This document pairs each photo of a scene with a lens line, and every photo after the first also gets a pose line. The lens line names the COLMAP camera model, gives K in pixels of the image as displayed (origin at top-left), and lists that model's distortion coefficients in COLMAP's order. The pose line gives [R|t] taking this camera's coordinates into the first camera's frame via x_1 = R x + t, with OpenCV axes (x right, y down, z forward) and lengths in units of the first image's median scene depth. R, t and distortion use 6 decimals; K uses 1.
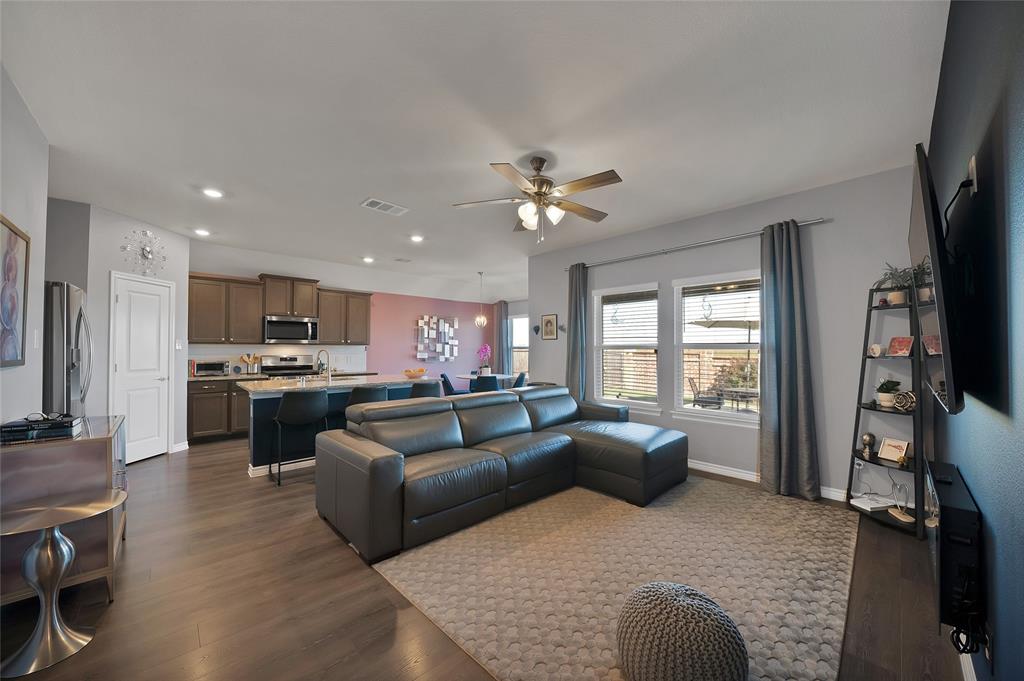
lens RADIAL K [[366.9, 0, 484.5], [0, 366.9, 342.9], [0, 0, 1]] dist [-0.019497, 0.000091]
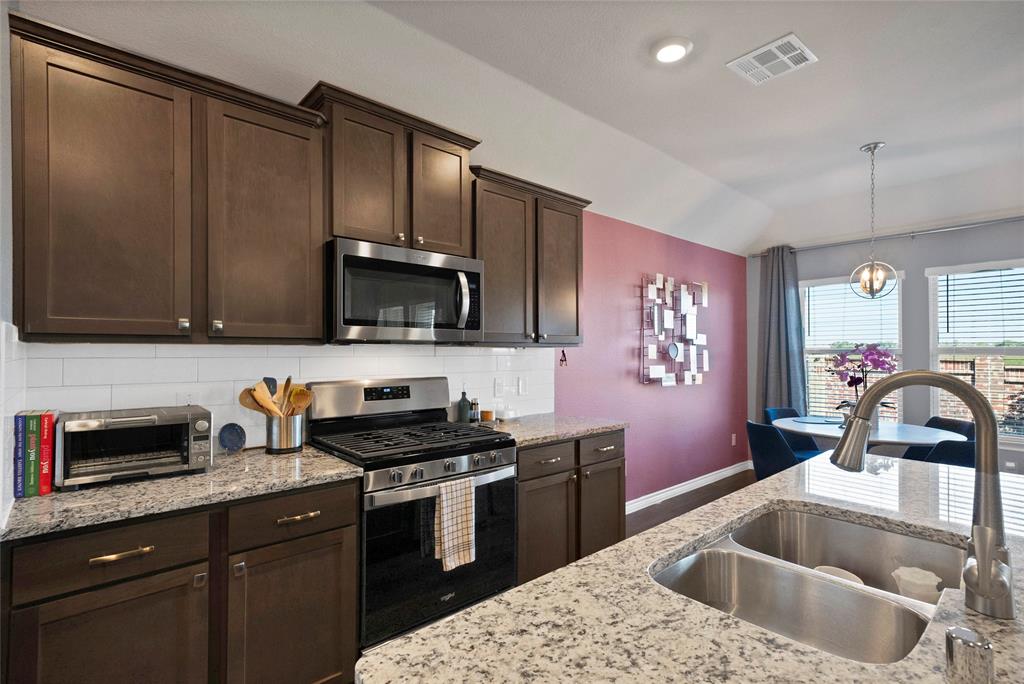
lens RADIAL K [[486.7, 0, 488.5], [0, 486.7, 345.2], [0, 0, 1]] dist [0.016917, 0.000435]
pose [[0.999869, -0.003069, -0.015868, -0.458593], [0.003117, 0.999991, 0.002978, 0.003819], [0.015859, -0.003027, 0.999870, 0.606518]]
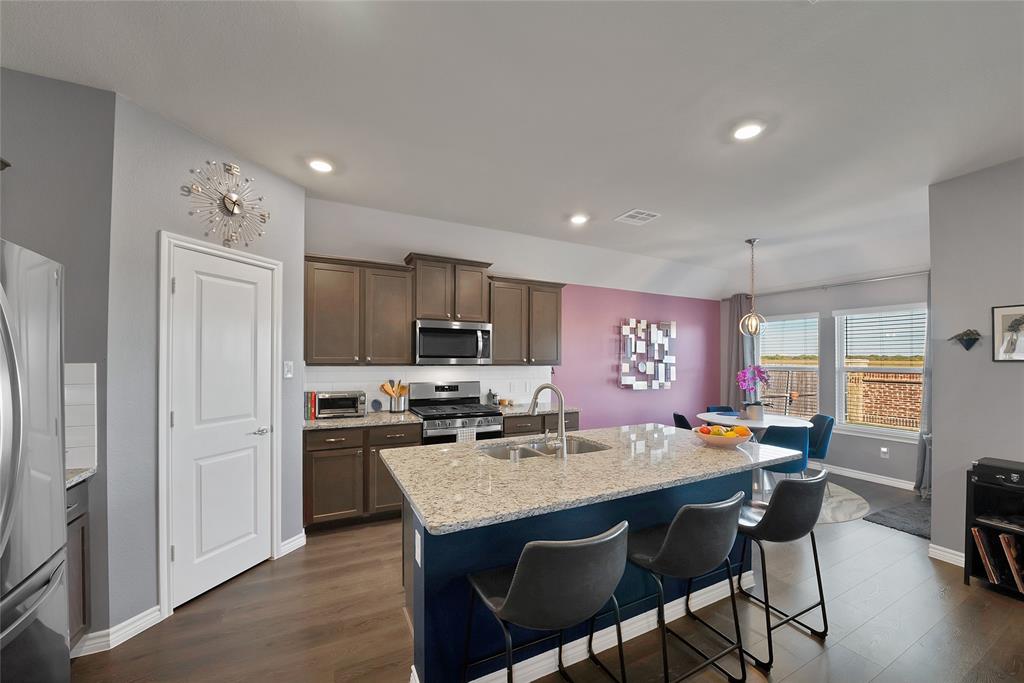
lens RADIAL K [[383.9, 0, 506.7], [0, 383.9, 358.0], [0, 0, 1]] dist [-0.022180, 0.000005]
pose [[0.967411, 0.003061, -0.253193, -0.272549], [-0.000346, 0.999942, 0.010767, -0.016206], [0.253212, -0.010328, 0.967356, 0.385869]]
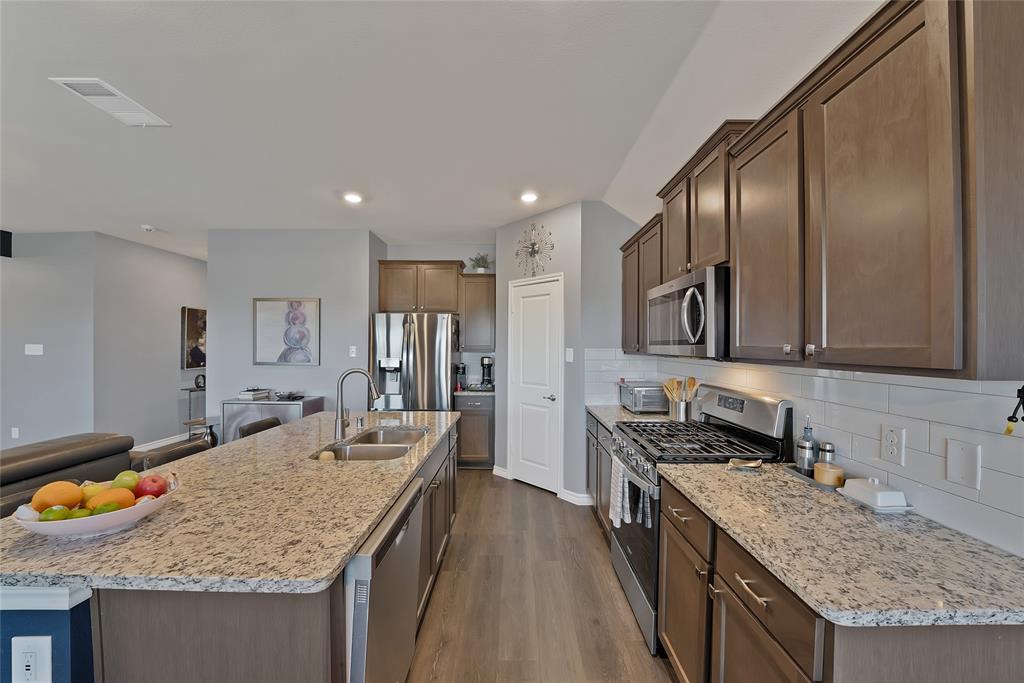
lens RADIAL K [[380.0, 0, 510.4], [0, 380.0, 345.0], [0, 0, 1]] dist [-0.019884, 0.000172]
pose [[-0.662920, -0.006647, -0.748661, -0.147444], [0.004794, 0.999902, -0.013122, -0.004620], [0.748675, -0.012288, -0.662823, 1.114670]]
